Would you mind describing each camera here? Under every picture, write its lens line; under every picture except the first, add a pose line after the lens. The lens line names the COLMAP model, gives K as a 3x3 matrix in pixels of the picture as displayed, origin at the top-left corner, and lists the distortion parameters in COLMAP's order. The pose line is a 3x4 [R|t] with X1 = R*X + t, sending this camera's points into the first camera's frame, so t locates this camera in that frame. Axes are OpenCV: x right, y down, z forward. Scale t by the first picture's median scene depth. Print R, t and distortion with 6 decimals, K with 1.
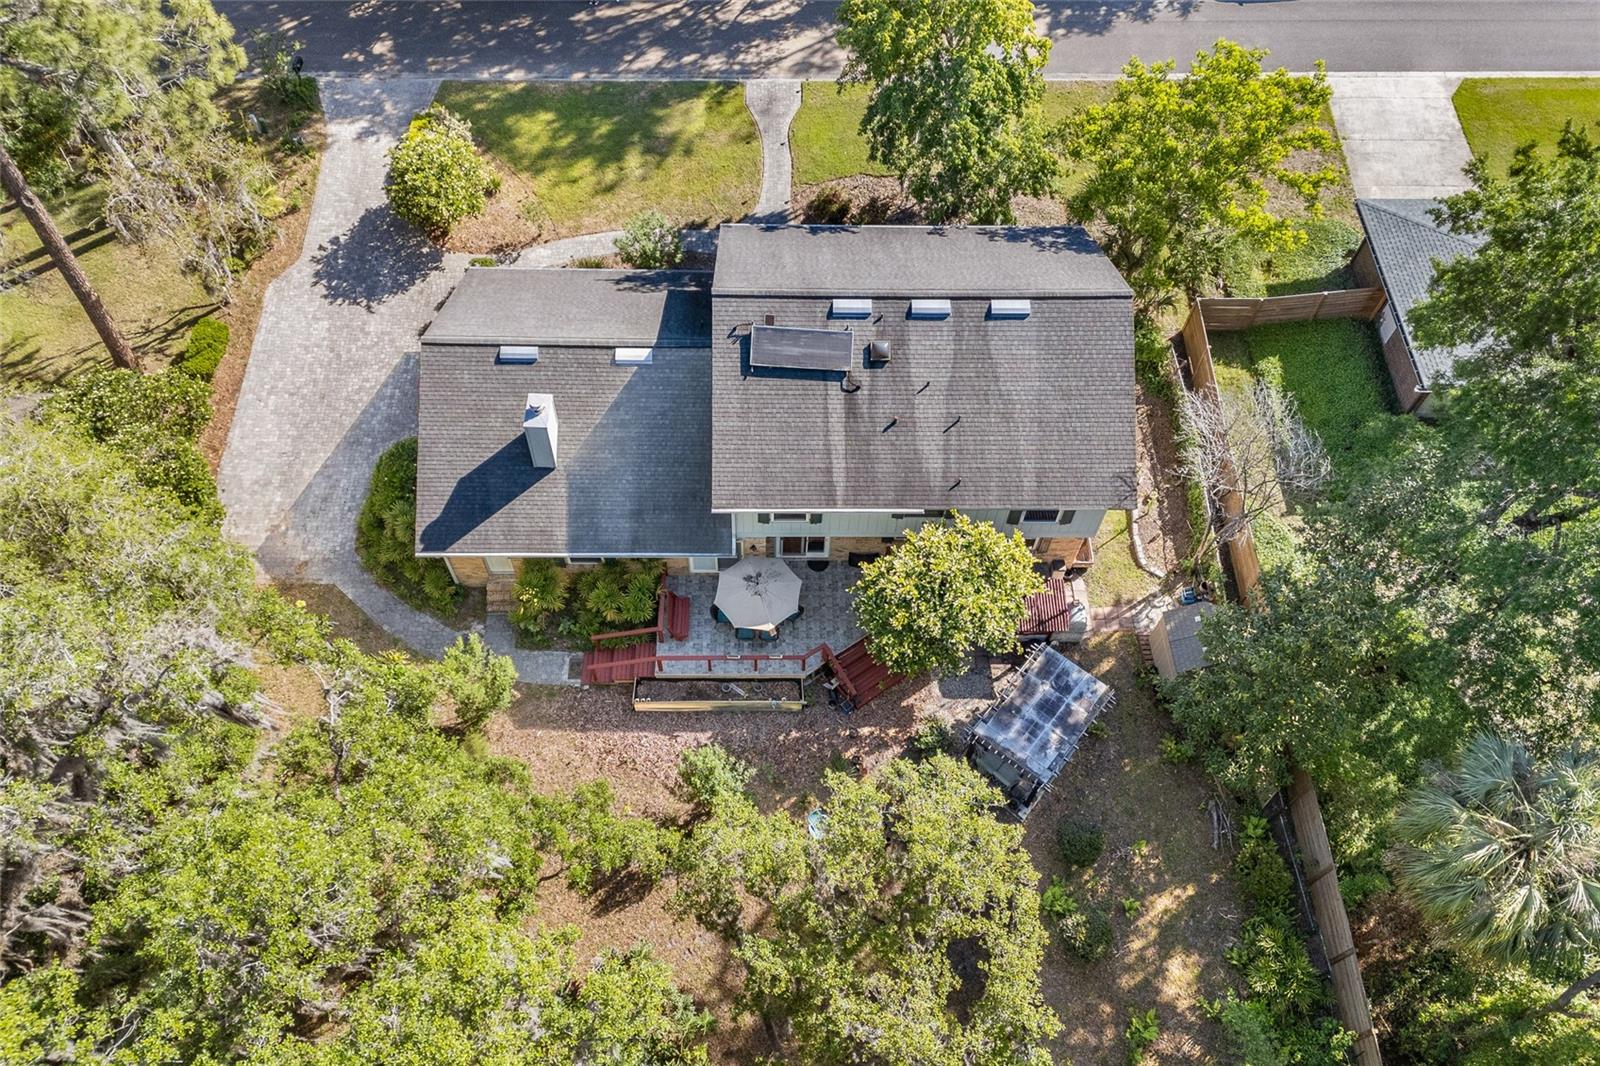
lens RADIAL K [[1193.5, 0, 800.0], [0, 1193.5, 533.0], [0, 0, 1]] dist [0.024876, 0.000362]
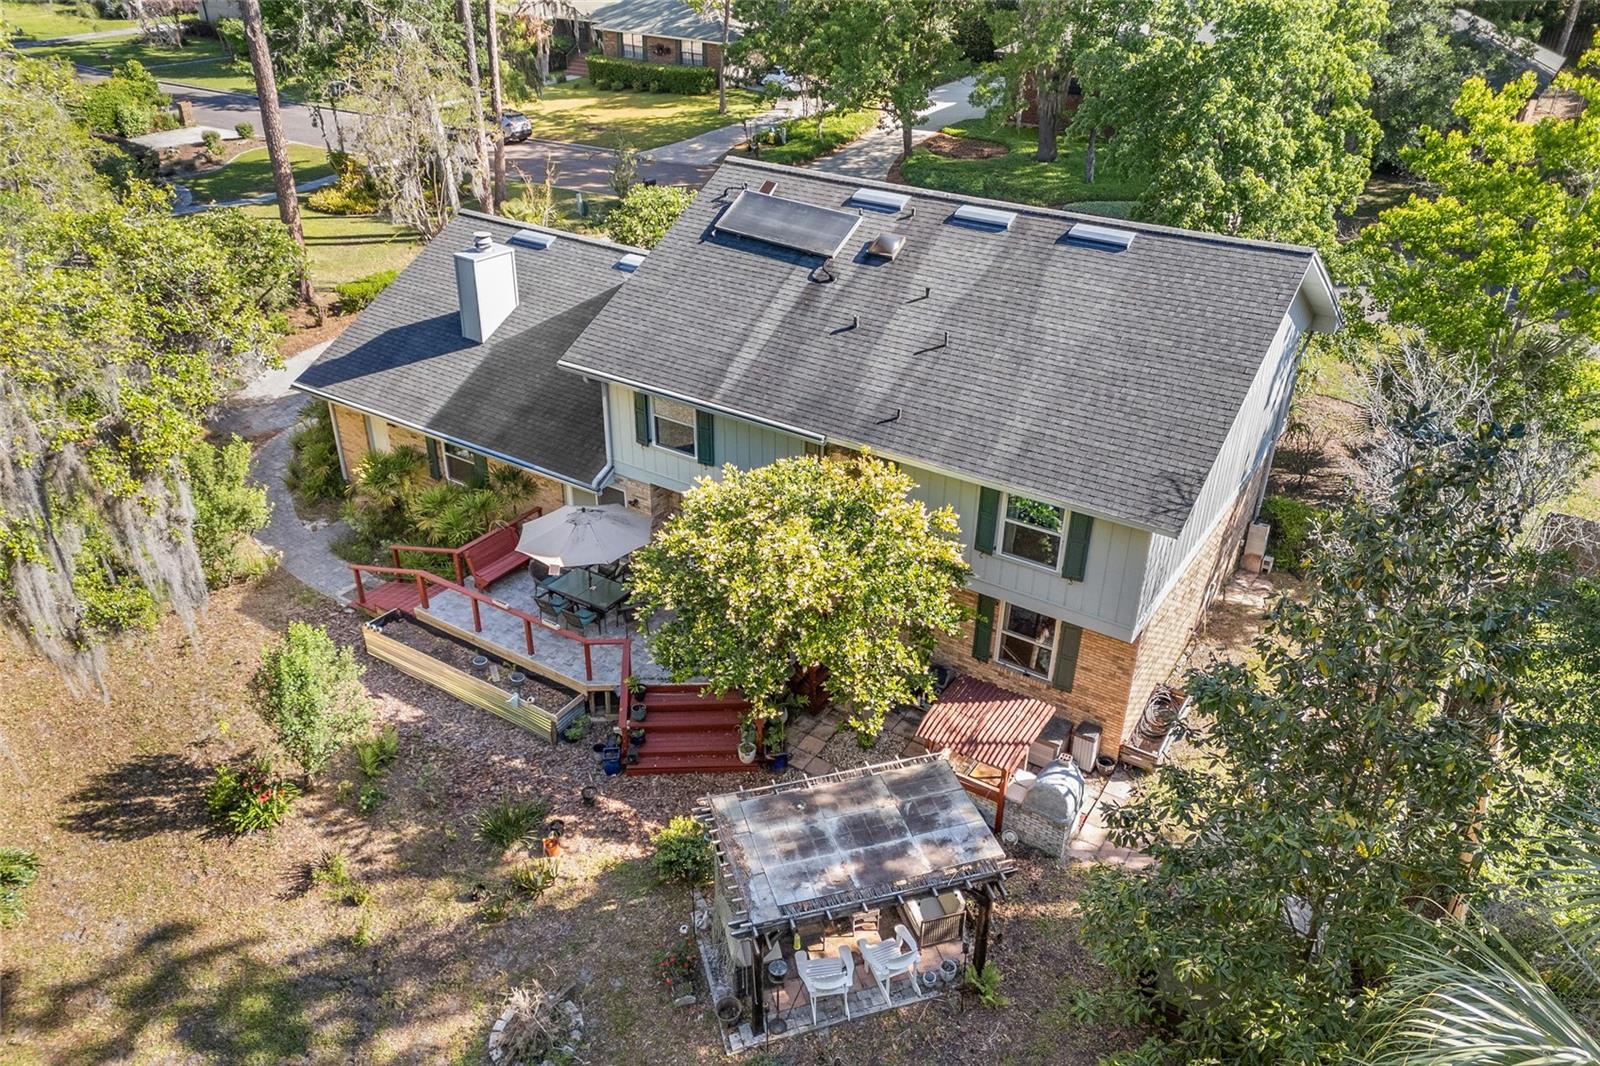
lens RADIAL K [[1193.5, 0, 800.0], [0, 1193.5, 533.0], [0, 0, 1]] dist [0.024876, 0.000362]
pose [[0.832832, 0.263609, -0.486724, 0.389989], [-0.465935, 0.808566, -0.359341, 0.235829], [0.298823, 0.526052, 0.796225, 0.537144]]
